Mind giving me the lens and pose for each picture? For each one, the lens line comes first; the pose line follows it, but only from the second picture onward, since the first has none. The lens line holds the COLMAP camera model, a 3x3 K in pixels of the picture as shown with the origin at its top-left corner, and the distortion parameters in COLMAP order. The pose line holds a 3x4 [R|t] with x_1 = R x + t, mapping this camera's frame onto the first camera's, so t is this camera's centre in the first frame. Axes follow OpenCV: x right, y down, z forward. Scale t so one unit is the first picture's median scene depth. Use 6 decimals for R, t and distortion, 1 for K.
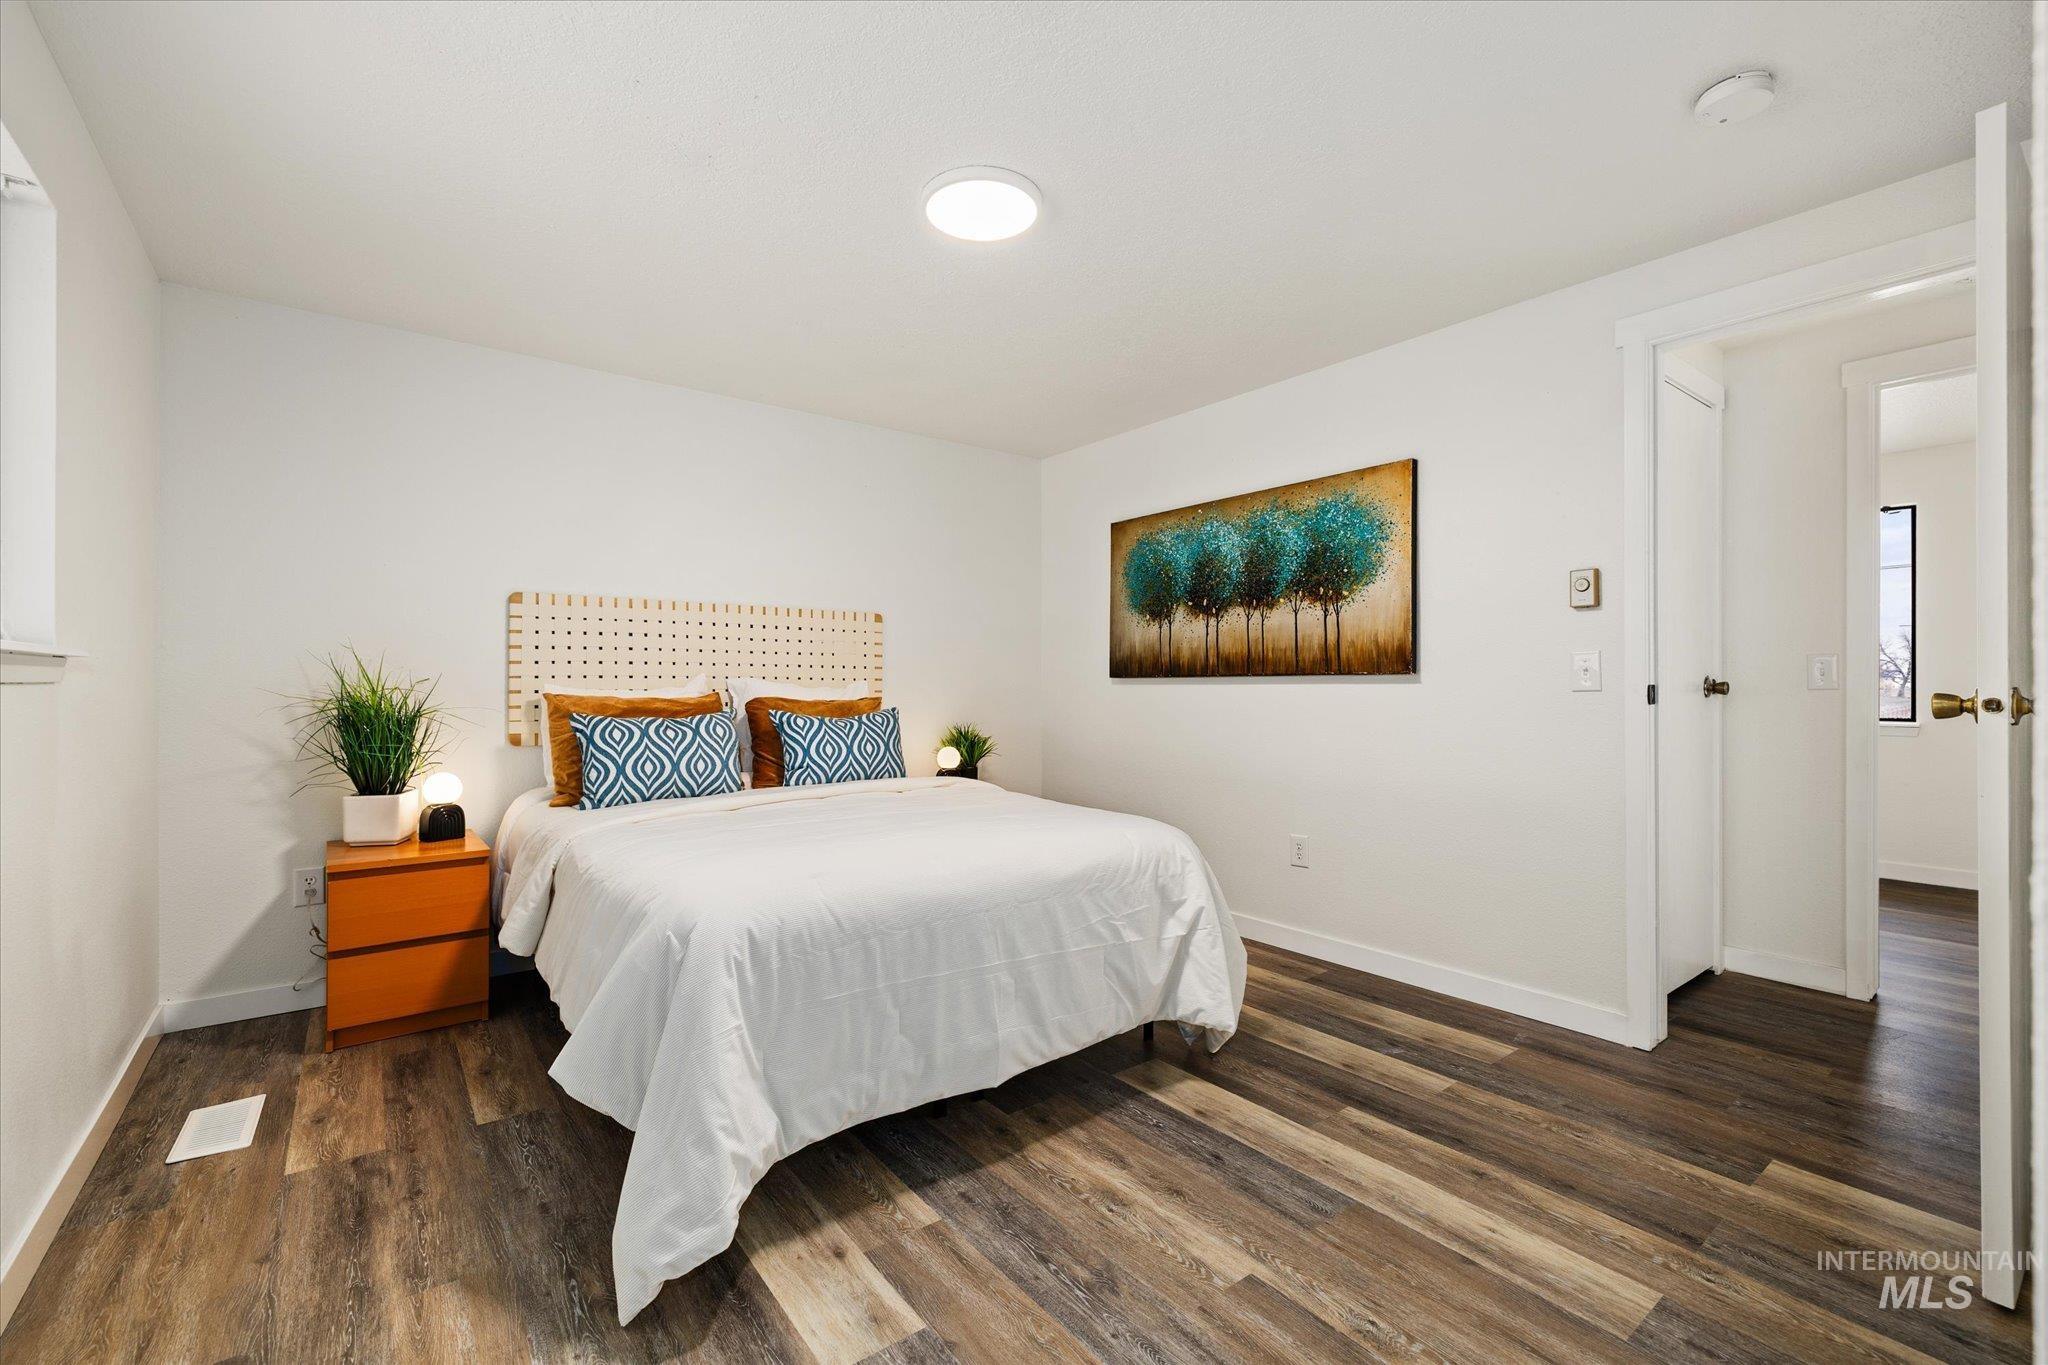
lens RADIAL K [[865.5, 0, 1025.6], [0, 865.5, 672.1], [0, 0, 1]] dist [0.000607, 0.000338]
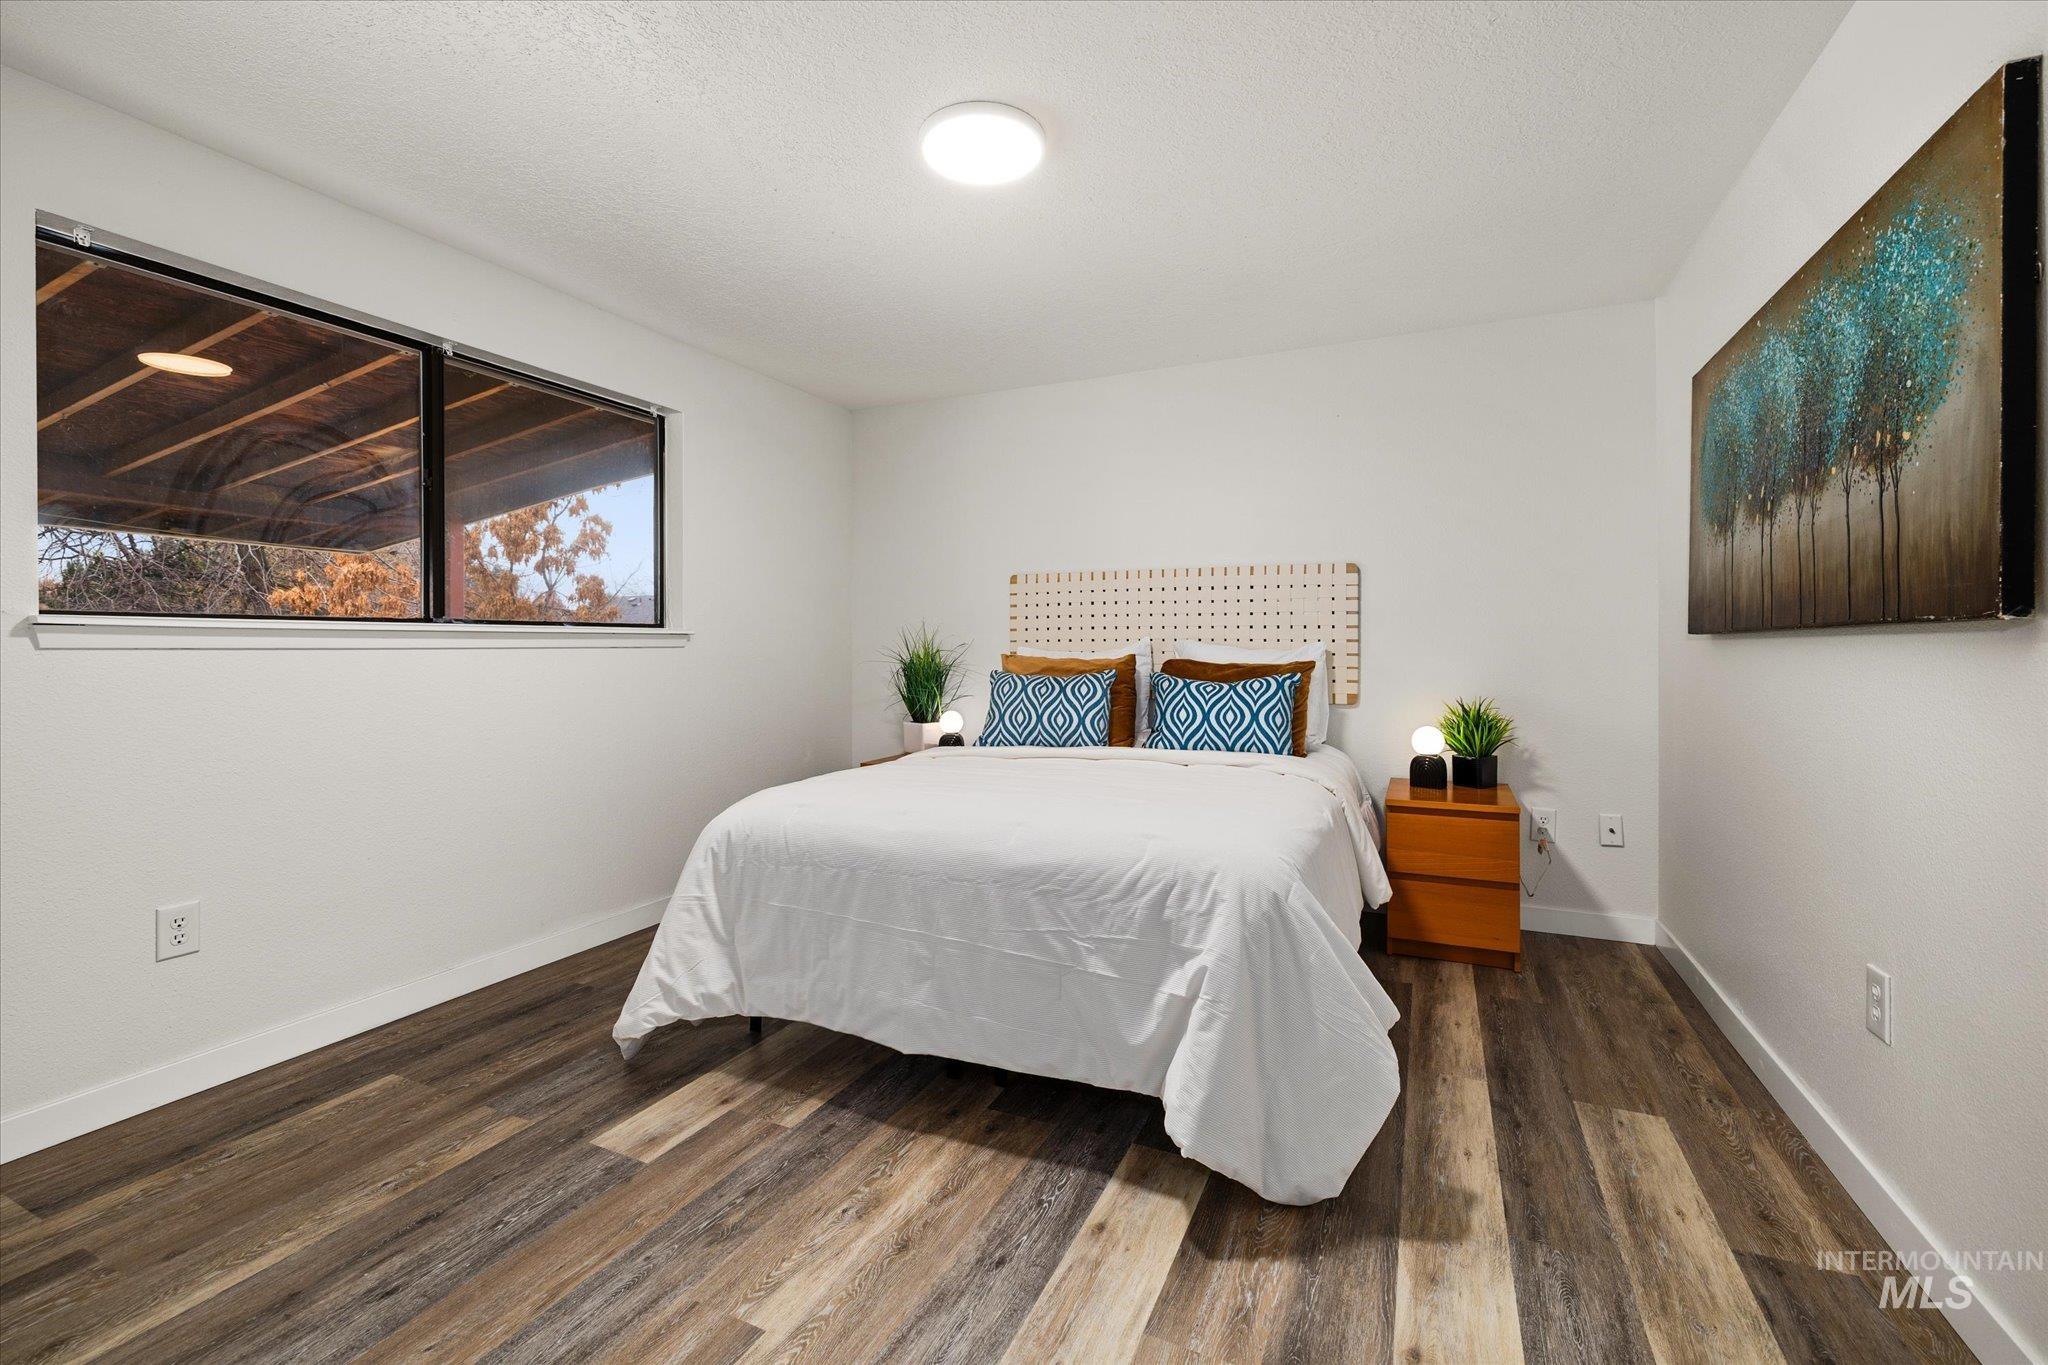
lens RADIAL K [[876.4, 0, 1022.1], [0, 876.4, 638.3], [0, 0, 1]] dist [-0.001256, -0.000004]
pose [[0.461680, -0.010173, -0.886988, 0.641151], [0.014467, 0.999888, -0.003937, 0.007483], [0.886929, -0.011014, 0.461775, 0.461356]]
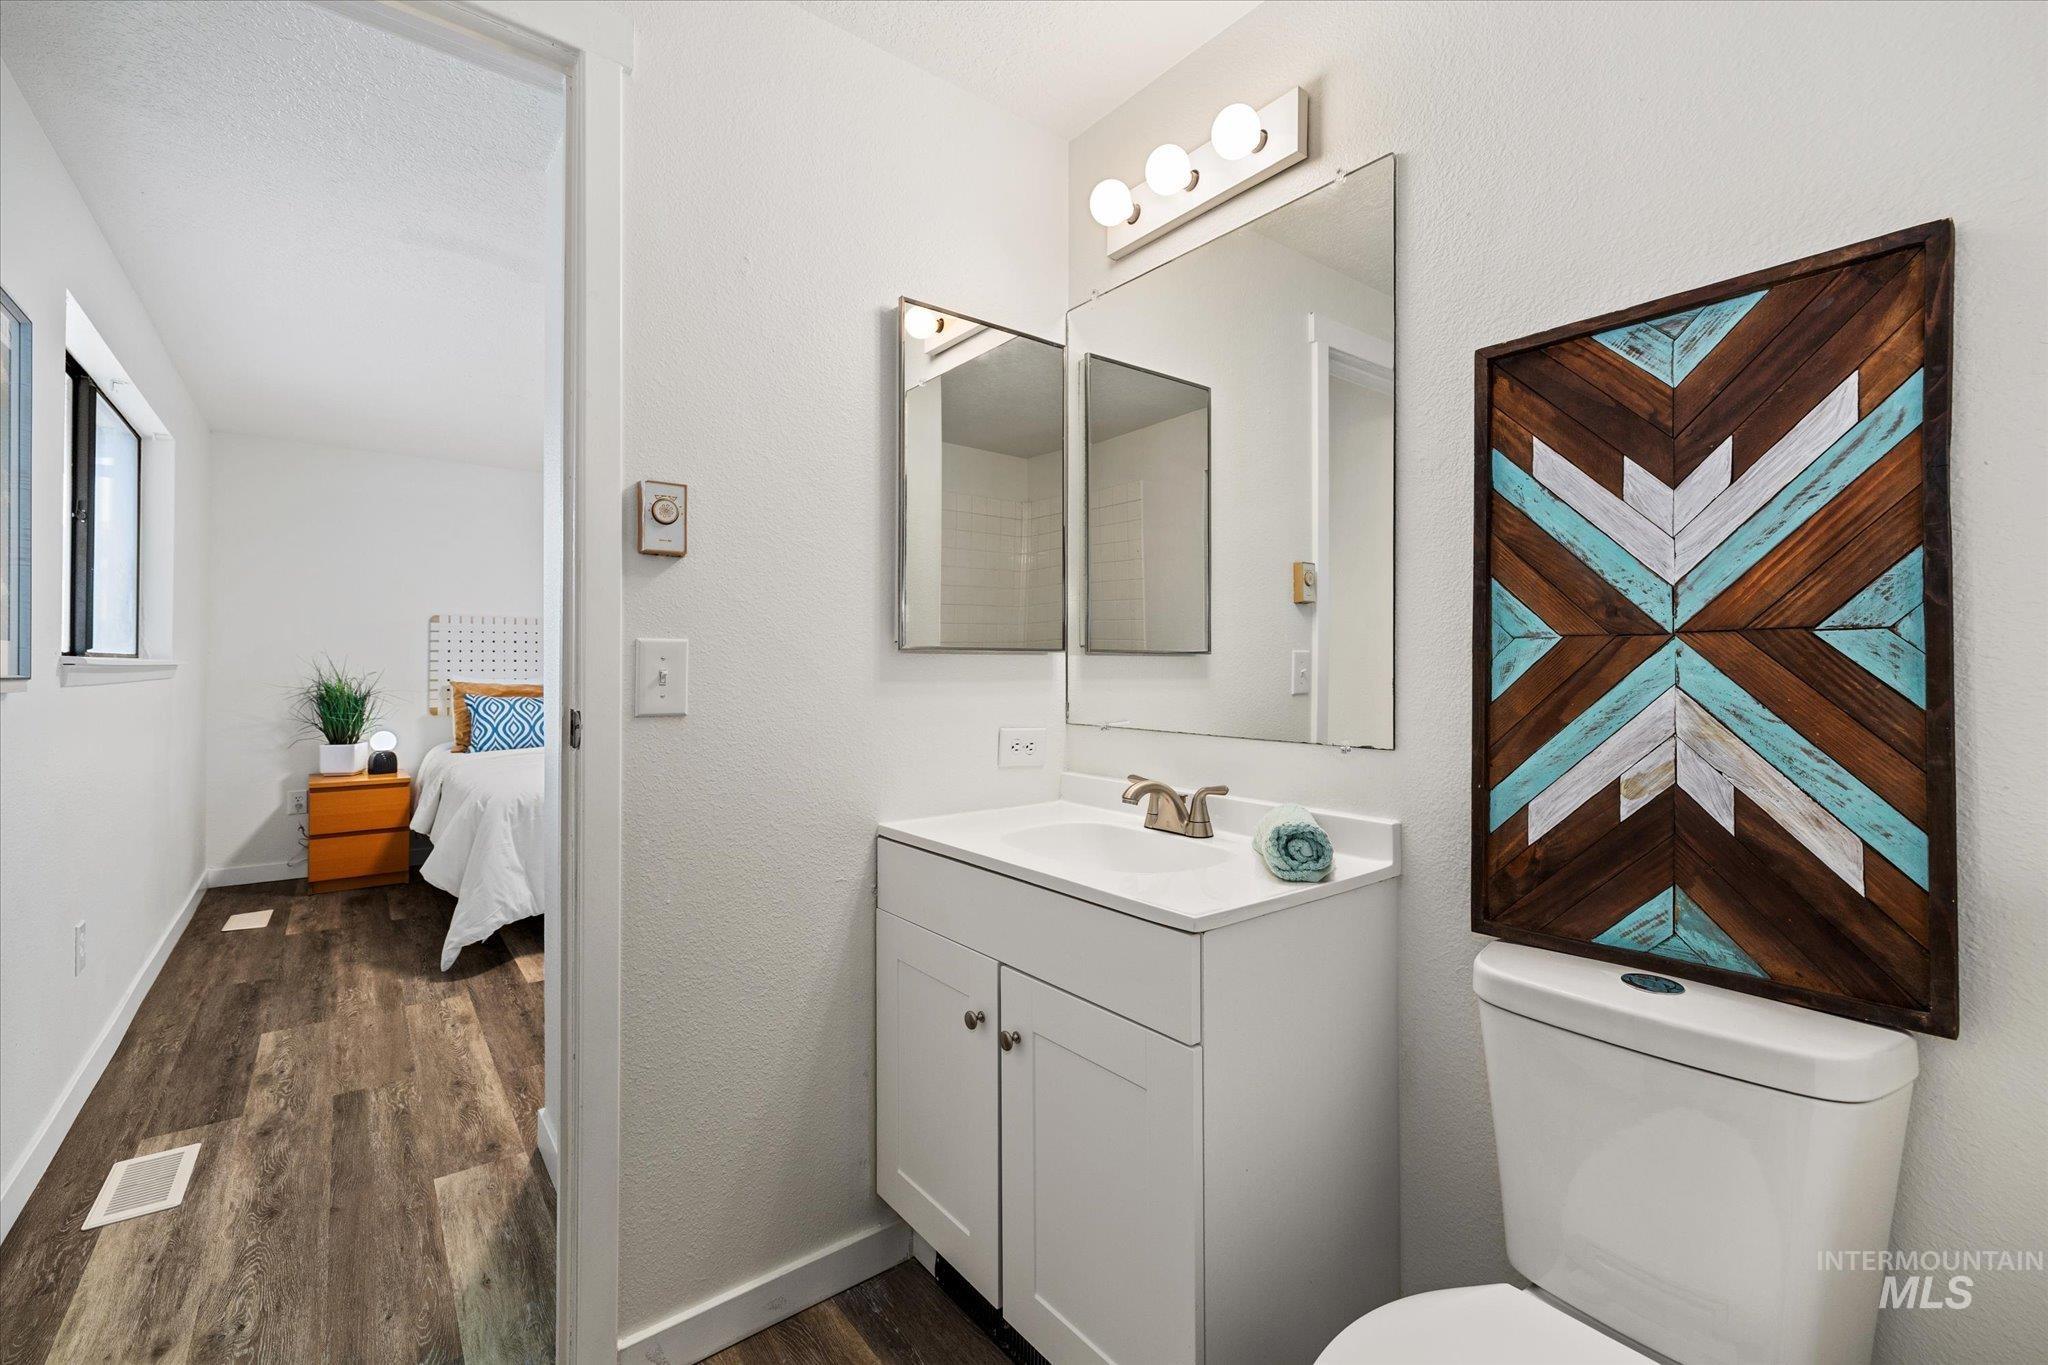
lens RADIAL K [[870.1, 0, 1030.8], [0, 870.1, 649.4], [0, 0, 1]] dist [0.000605, 0.000177]
pose [[0.999942, 0.001791, 0.010609, 0.509614], [-0.001720, 0.999976, -0.006638, -0.026583], [-0.010620, 0.006619, 0.999922, -0.625717]]
